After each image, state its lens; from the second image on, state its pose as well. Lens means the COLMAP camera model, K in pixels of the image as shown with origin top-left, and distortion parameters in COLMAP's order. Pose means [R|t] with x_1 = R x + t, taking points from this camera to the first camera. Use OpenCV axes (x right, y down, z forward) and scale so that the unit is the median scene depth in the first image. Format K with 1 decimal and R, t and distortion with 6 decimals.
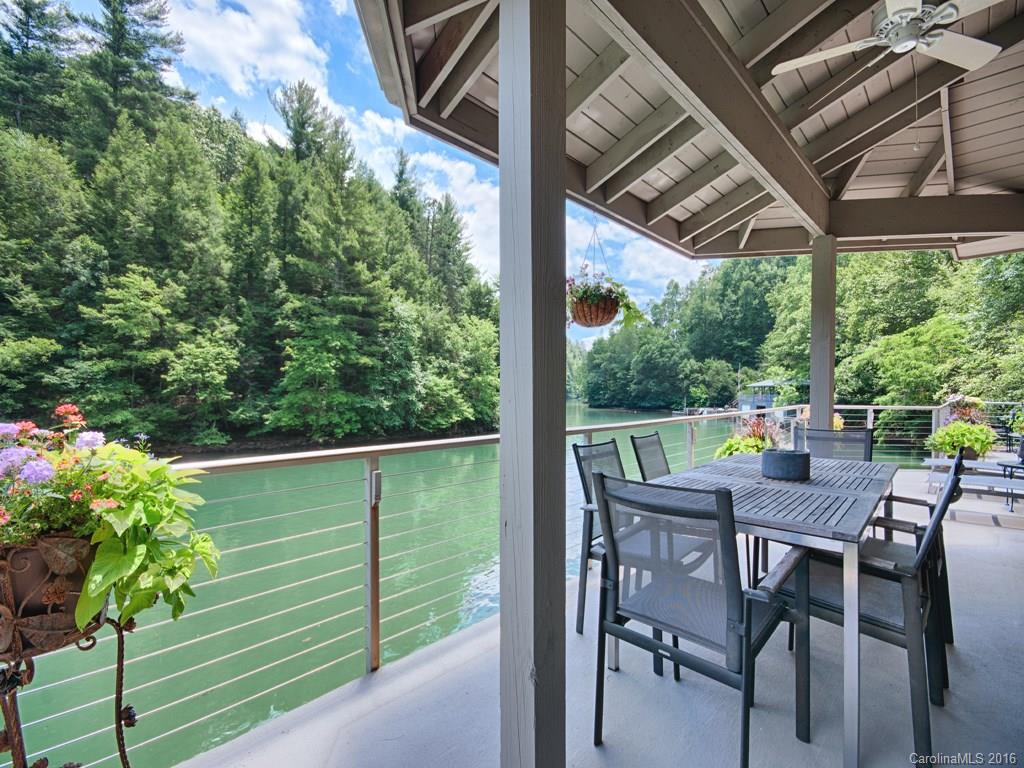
lens RADIAL K [[448.7, 0, 493.7], [0, 448.7, 392.8], [0, 0, 1]] dist [0.001312, -0.007427]
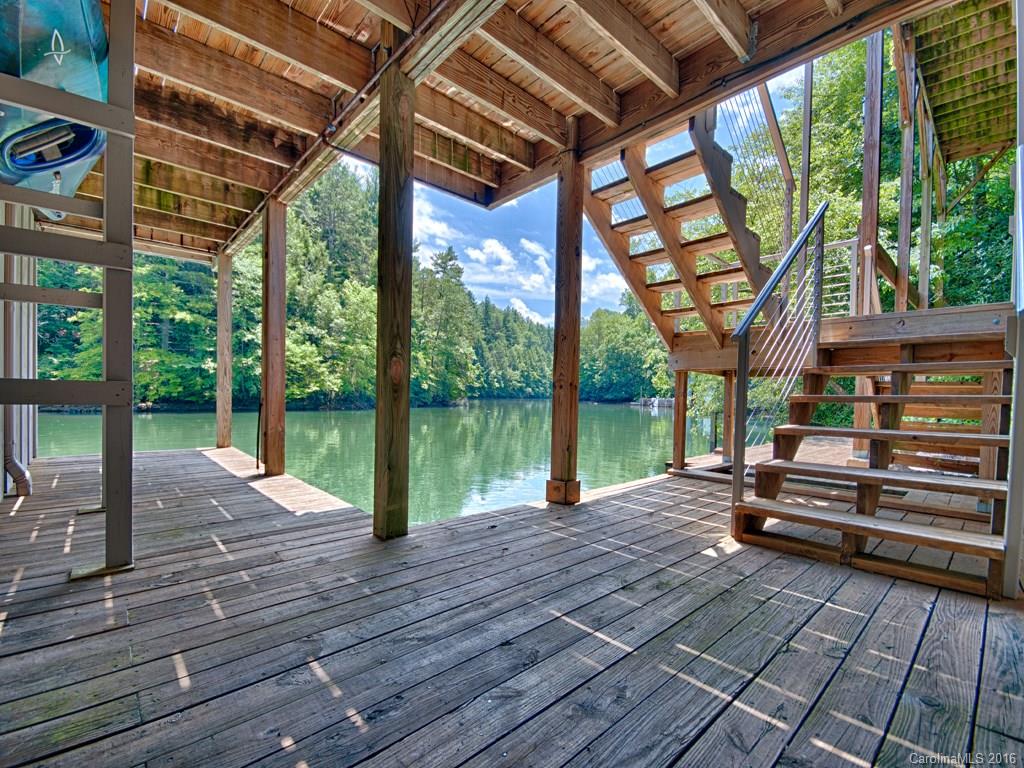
lens RADIAL K [[448.7, 0, 493.7], [0, 448.7, 392.8], [0, 0, 1]] dist [0.001312, -0.007427]
pose [[0.999068, 0.013272, -0.041061, 0.370750], [-0.013592, 0.999879, -0.007524, 0.079226], [0.040957, 0.008075, 0.999128, 0.127545]]
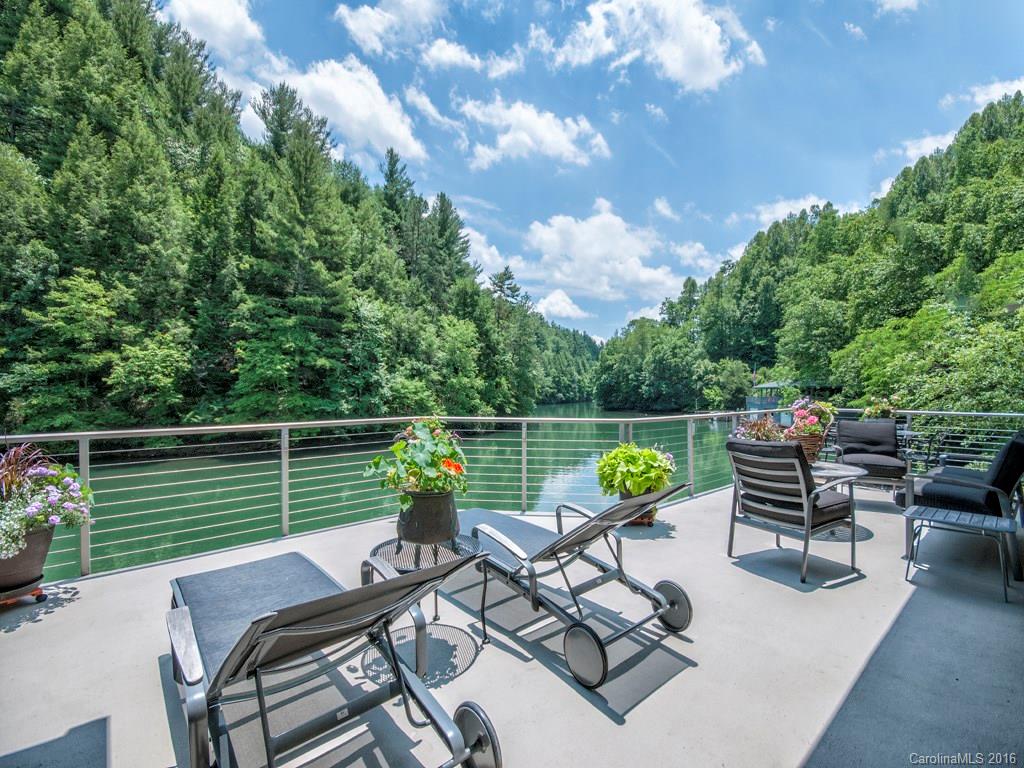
lens RADIAL K [[448.7, 0, 493.7], [0, 448.7, 392.8], [0, 0, 1]] dist [0.001312, -0.007427]
pose [[0.997794, -0.001808, -0.066362, 0.145469], [0.001488, 0.999987, -0.004860, -0.000702], [0.066370, 0.004751, 0.997784, 0.054764]]
